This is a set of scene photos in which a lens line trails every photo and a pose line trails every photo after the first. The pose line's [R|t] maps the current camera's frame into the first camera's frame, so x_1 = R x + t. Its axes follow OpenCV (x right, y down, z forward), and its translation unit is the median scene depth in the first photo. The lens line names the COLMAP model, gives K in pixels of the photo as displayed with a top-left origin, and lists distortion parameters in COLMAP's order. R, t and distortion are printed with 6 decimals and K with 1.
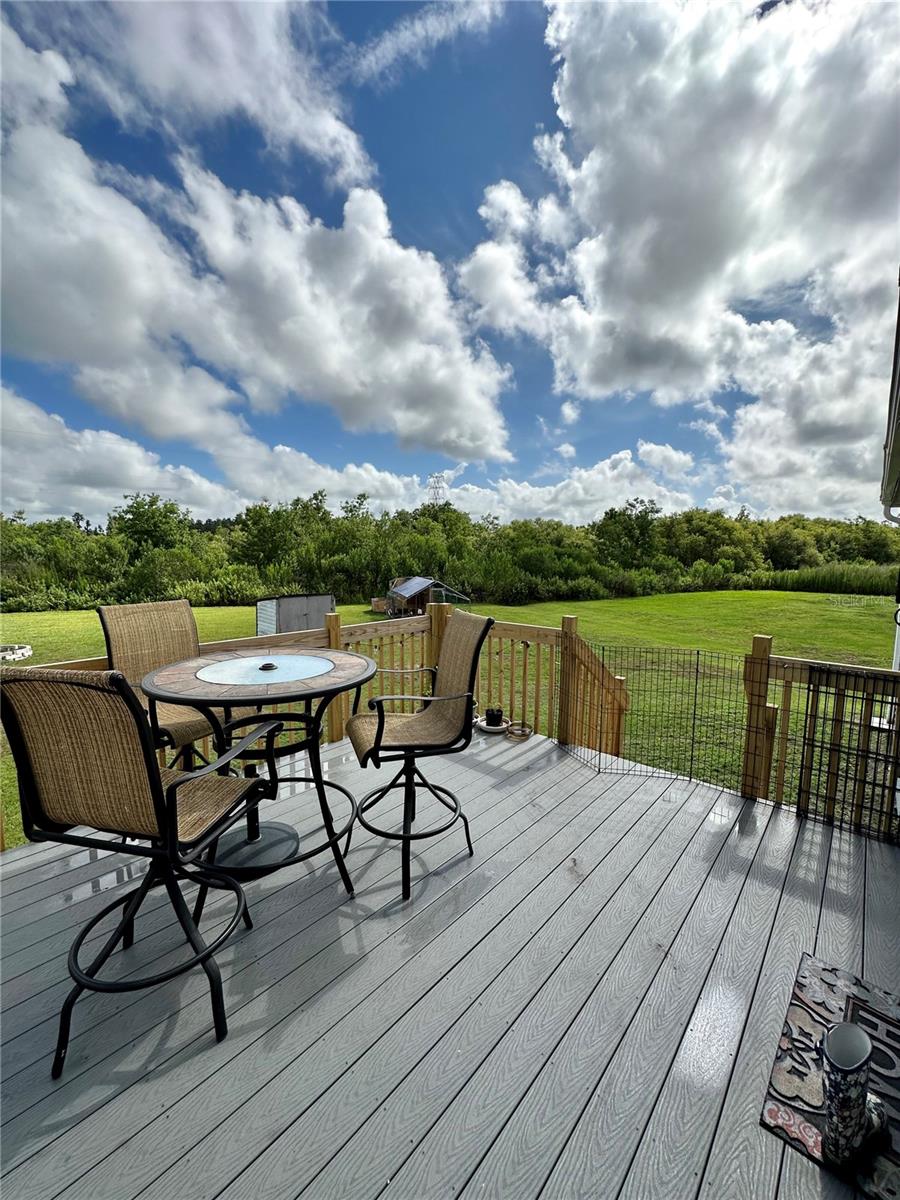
lens RADIAL K [[478.9, 0, 443.9], [0, 478.9, 600.3], [0, 0, 1]] dist [-0.000702, 0.000205]
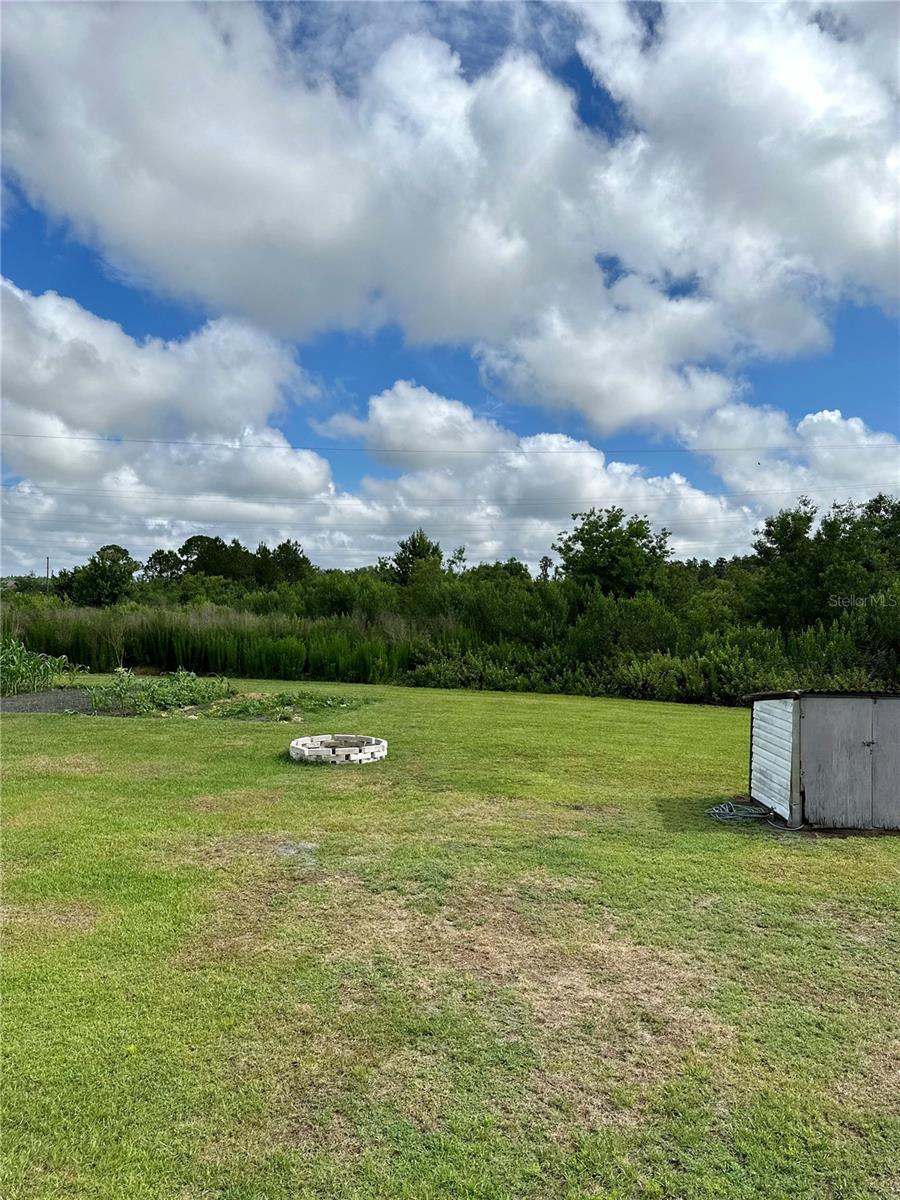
lens RADIAL K [[819.7, 0, 453.9], [0, 819.7, 597.7], [0, 0, 1]] dist [0.069279, -0.052821]
pose [[0.718350, -0.005599, -0.695659, -0.060431], [-0.078334, 0.992957, -0.088881, -0.001679], [0.691257, 0.118342, 0.712853, 0.270646]]
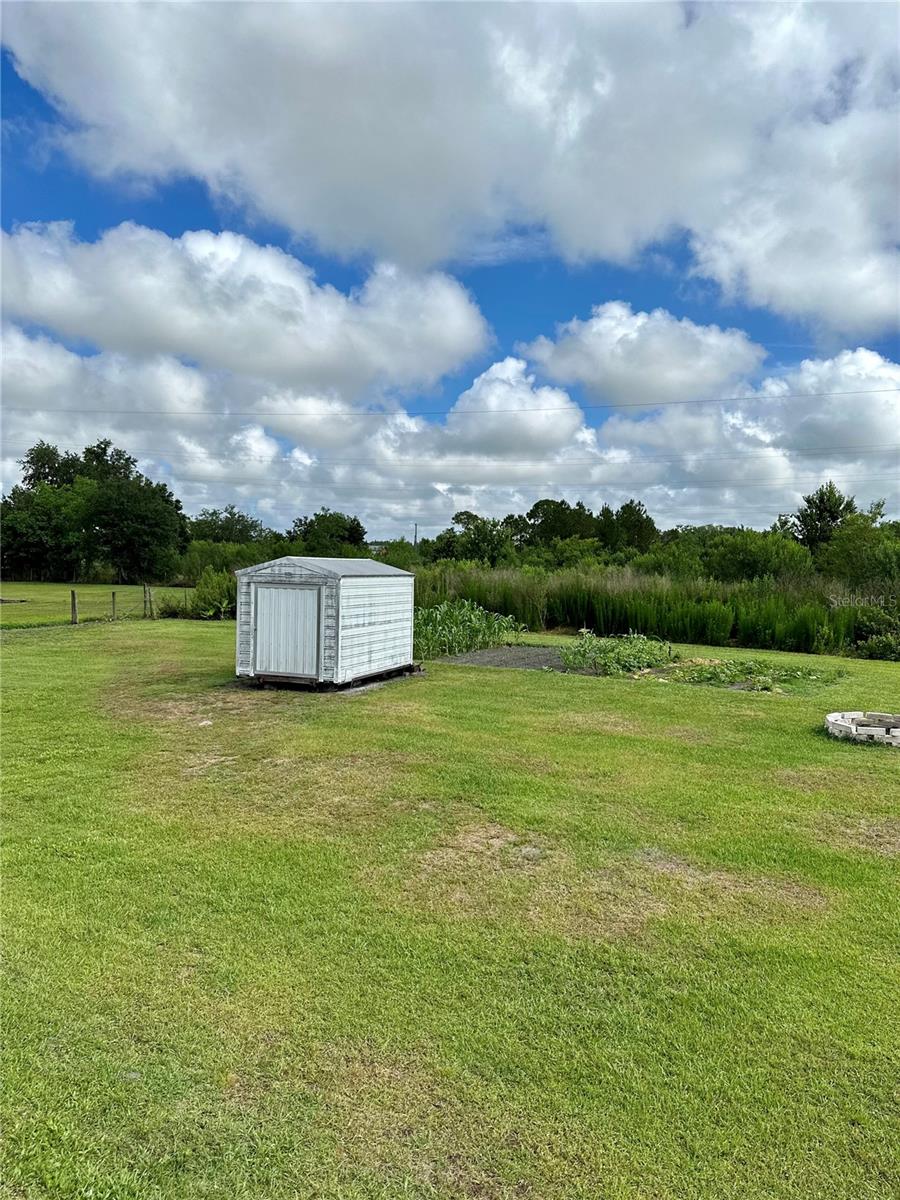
lens RADIAL K [[819.7, 0, 440.8], [0, 819.7, 611.1], [0, 0, 1]] dist [0.069279, -0.052821]
pose [[0.399748, 0.050066, -0.915257, -0.229591], [-0.102725, 0.994664, 0.009543, 0.016933], [0.910851, 0.090205, 0.402758, 0.088773]]
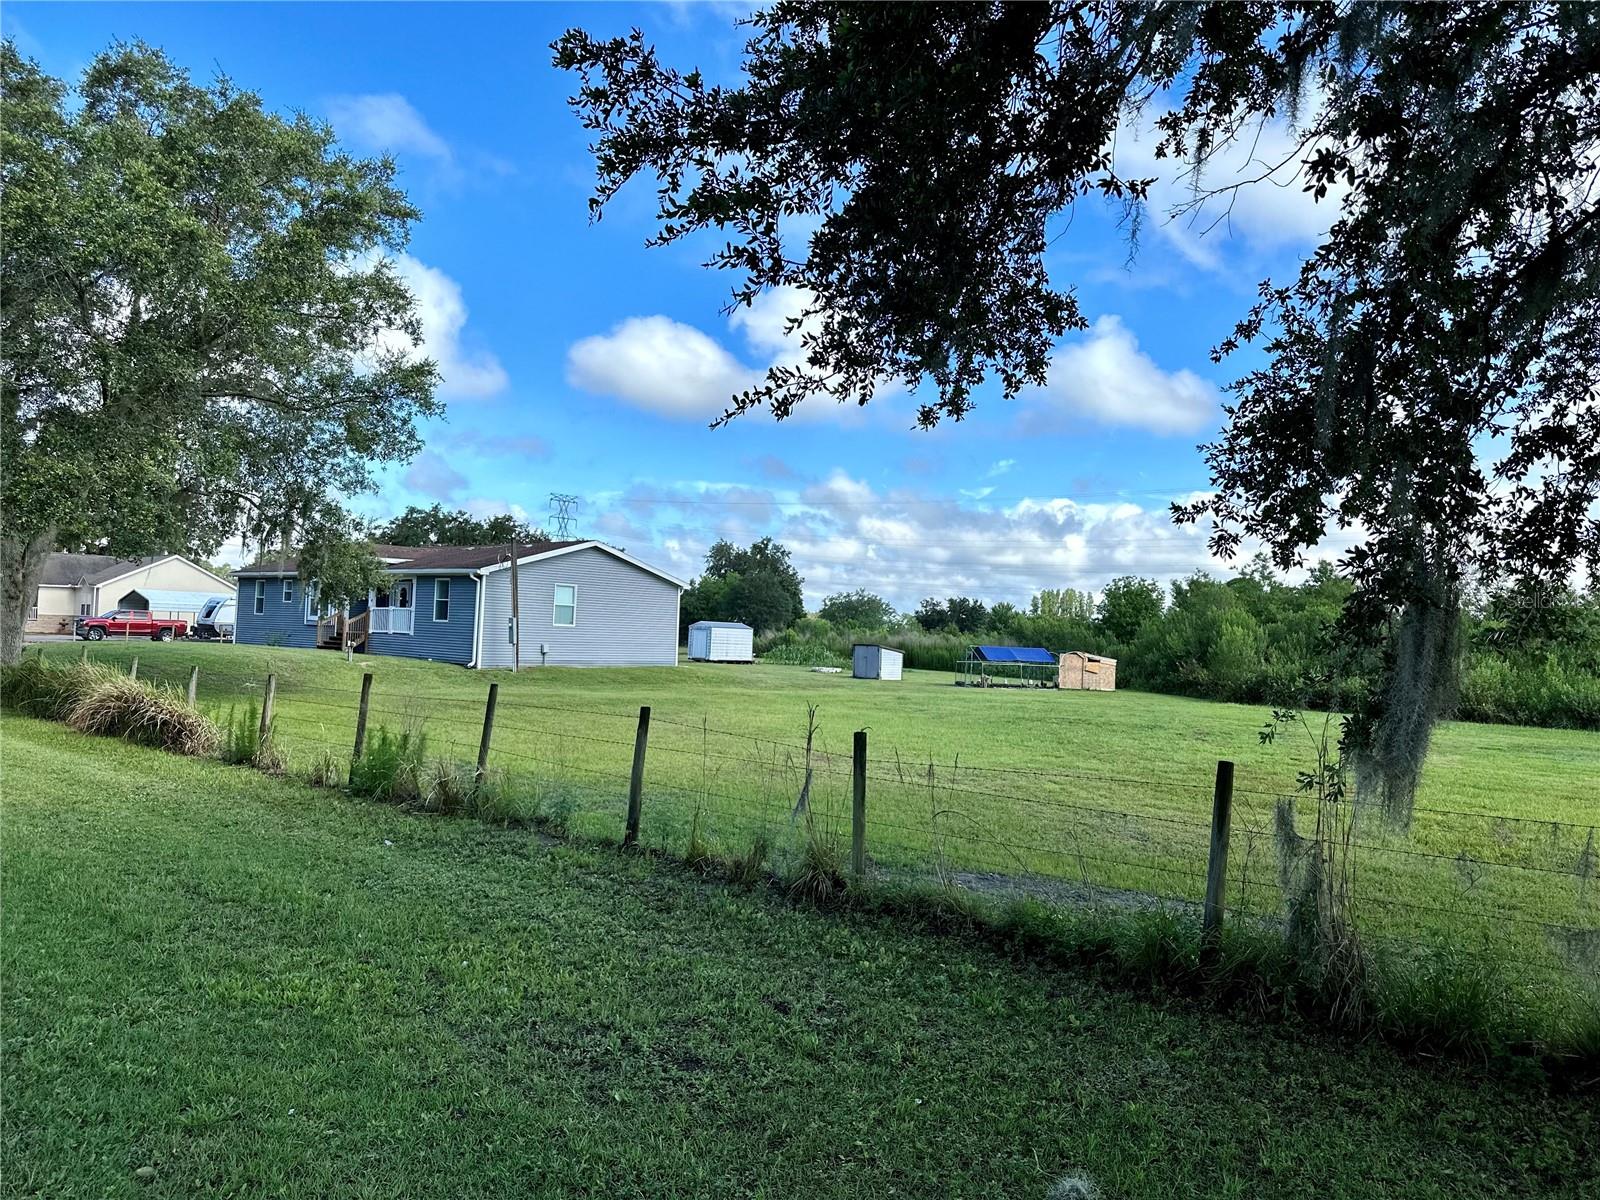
lens RADIAL K [[1092.9, 0, 802.0], [0, 1092.9, 598.9], [0, 0, 1]] dist [0.069279, -0.052821]
pose [[-0.015712, -0.049287, -0.998661, 2.218011], [-0.131212, 0.990249, -0.046808, 0.037851], [0.991230, 0.130301, -0.022026, 0.630166]]
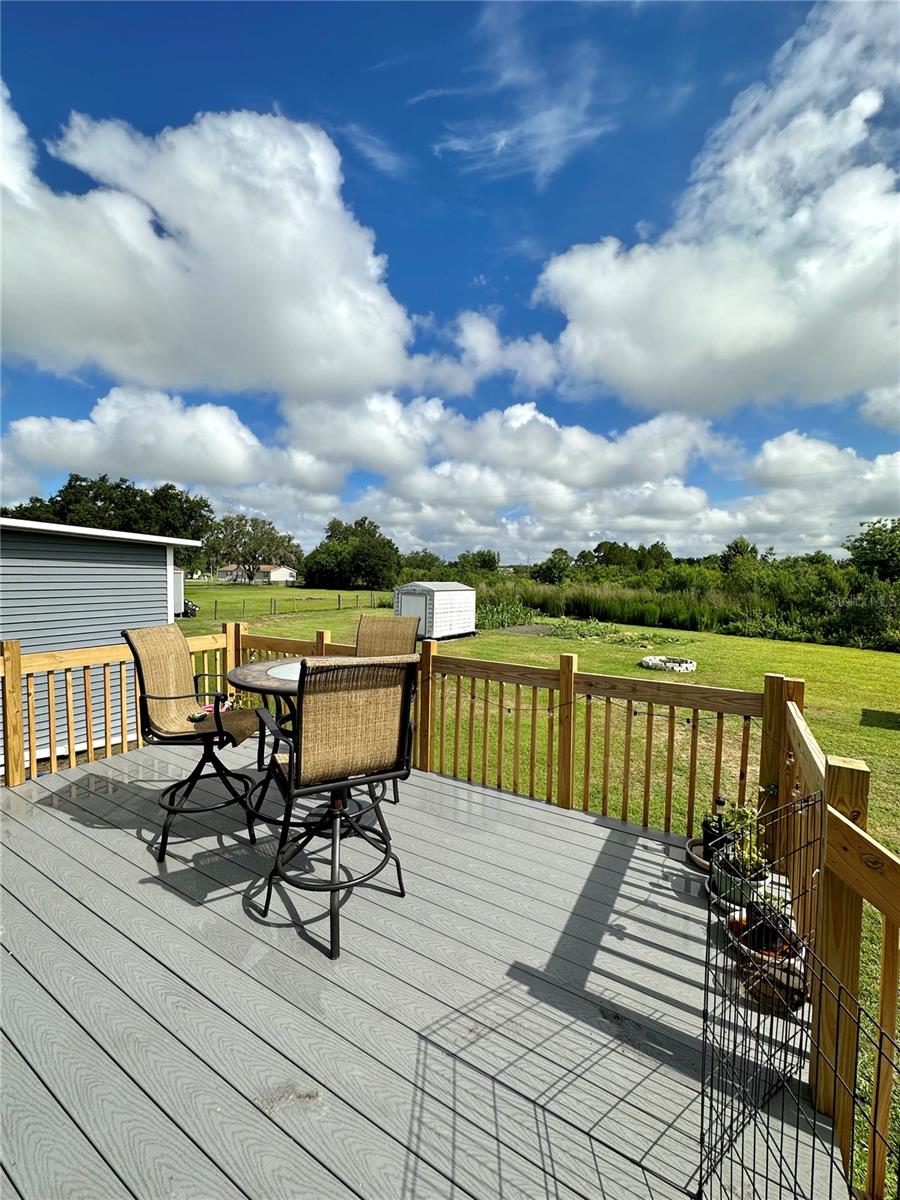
lens RADIAL K [[478.9, 0, 458.4], [0, 478.9, 604.6], [0, 0, 1]] dist [-0.000702, 0.000205]
pose [[0.203377, 0.053718, -0.977626, 0.147234], [-0.110983, 0.993323, 0.031492, -0.017123], [0.972790, 0.102095, 0.207981, 0.170872]]
